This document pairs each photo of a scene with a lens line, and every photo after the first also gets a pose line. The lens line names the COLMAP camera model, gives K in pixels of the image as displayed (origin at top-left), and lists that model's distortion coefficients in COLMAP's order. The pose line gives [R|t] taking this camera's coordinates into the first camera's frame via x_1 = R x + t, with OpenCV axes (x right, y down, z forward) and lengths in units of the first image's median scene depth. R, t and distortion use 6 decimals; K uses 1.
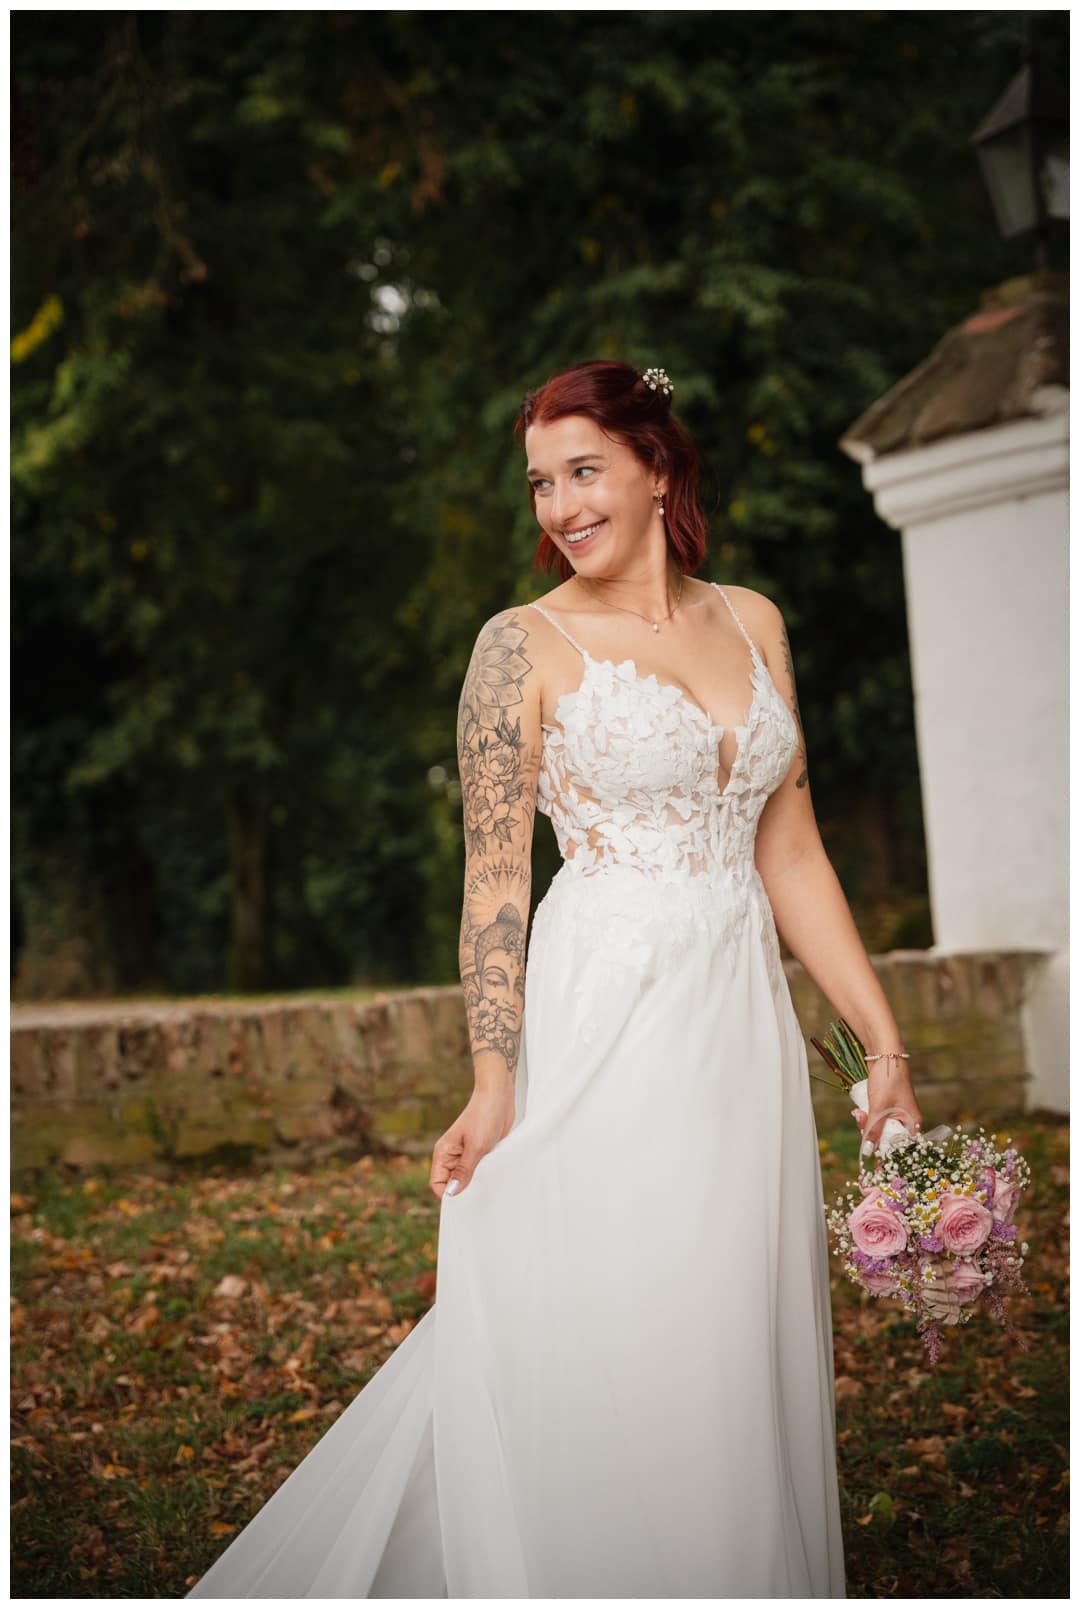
lens RADIAL K [[3177.2, 0, 526.3], [0, 3177.2, 799.0], [0, 0, 1]] dist [0.339884, 0.000000]
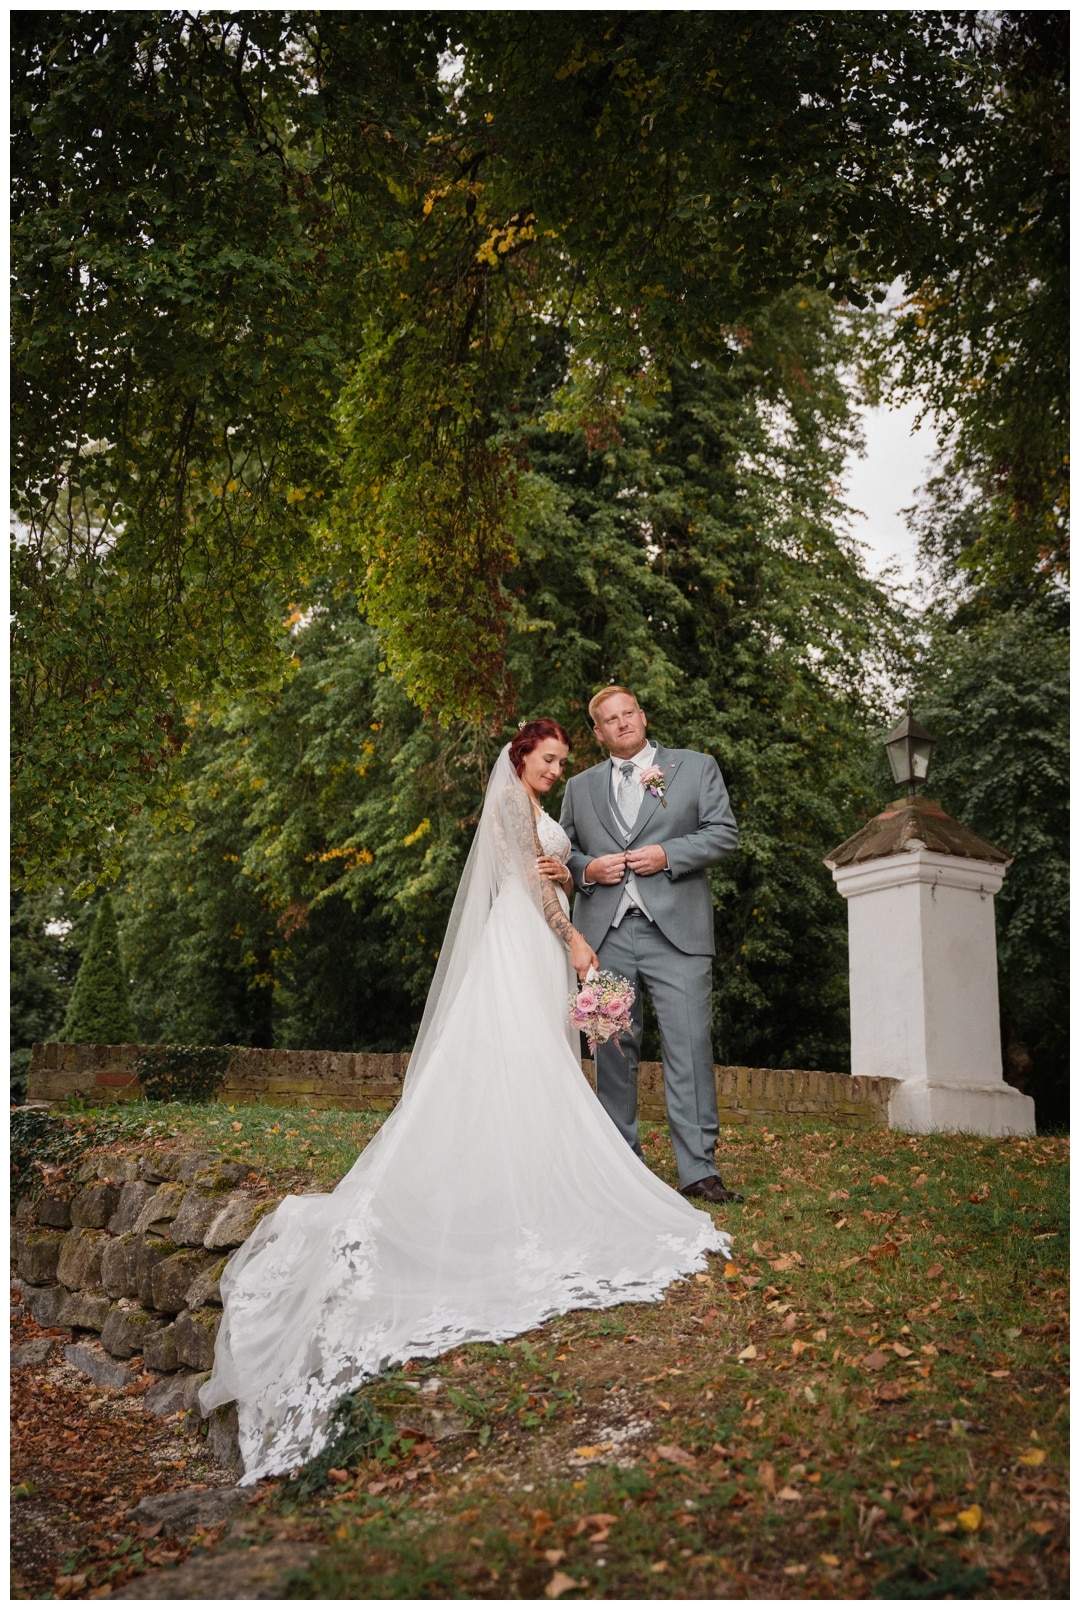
lens RADIAL K [[1692.6, 0, 531.9], [0, 1692.6, 803.0], [0, 0, 1]] dist [-0.004344, 0.000000]
pose [[0.994417, 0.092062, -0.051576, -0.023634], [-0.100364, 0.976095, -0.192782, 0.046846], [0.032595, 0.196882, 0.979885, -0.101964]]
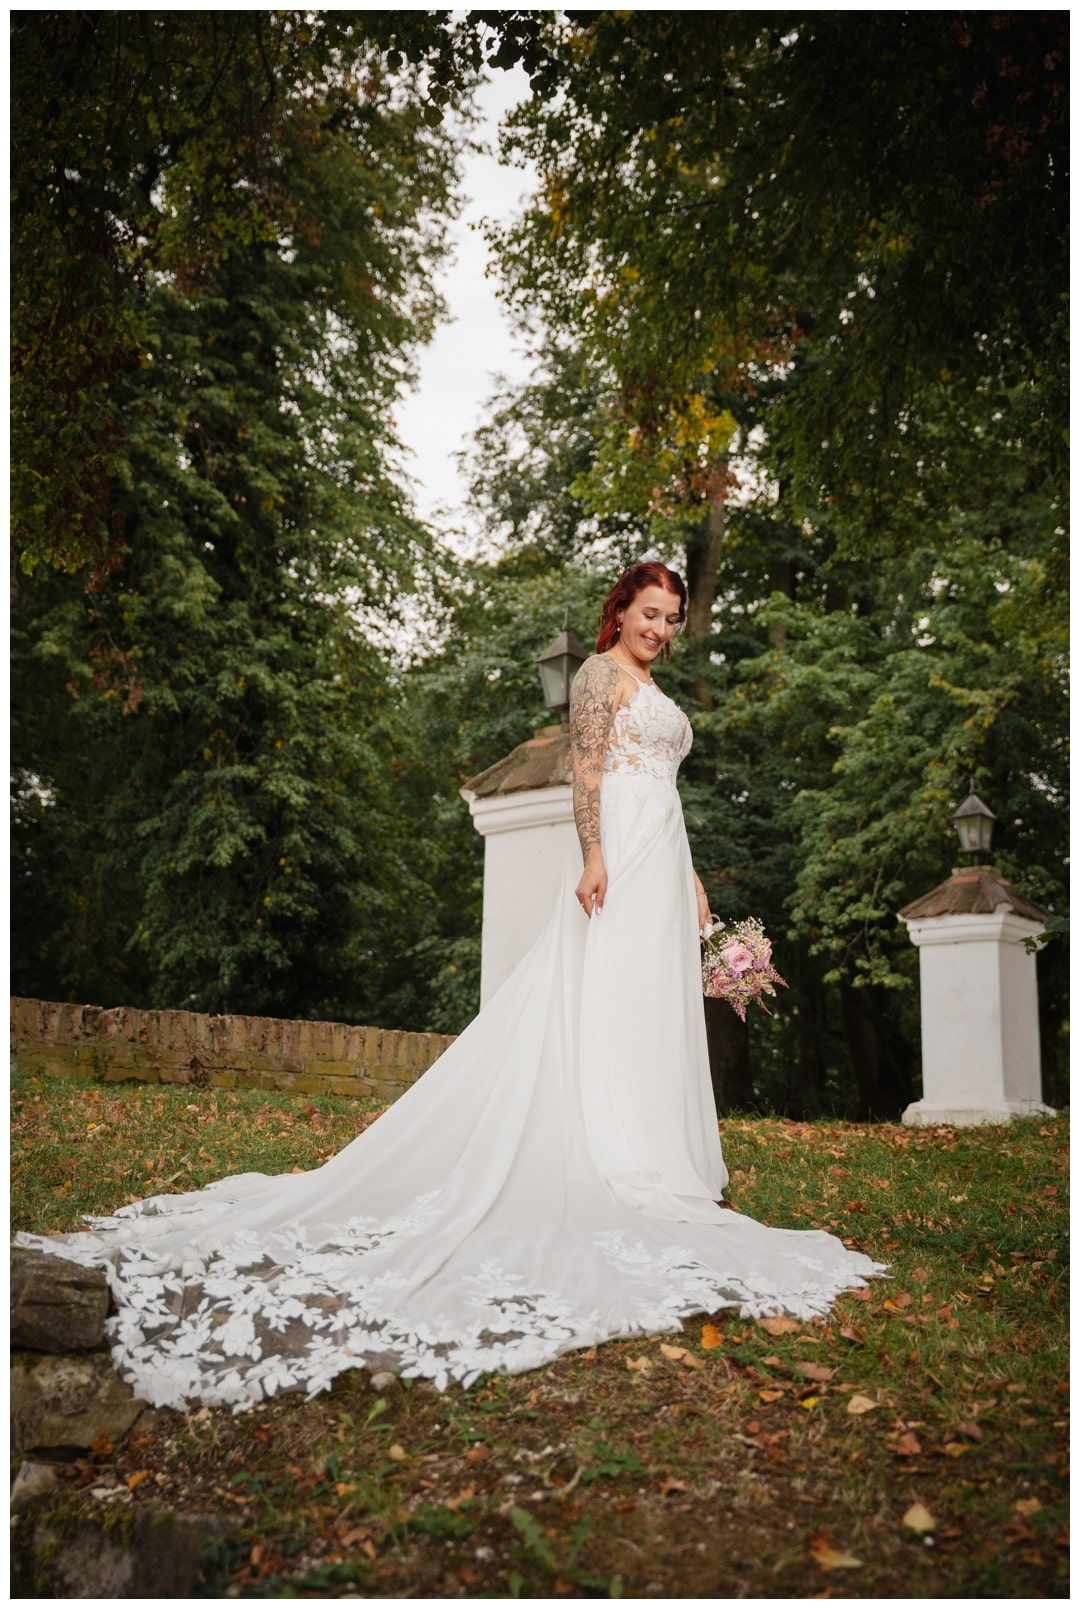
lens RADIAL K [[1731.6, 0, 541.5], [0, 1731.6, 805.4], [0, 0, 1]] dist [0.004776, 0.000000]
pose [[0.951041, 0.167471, 0.259758, -0.057672], [-0.115366, 0.972079, -0.204333, 0.048978], [-0.286725, 0.164362, 0.943808, -0.016840]]
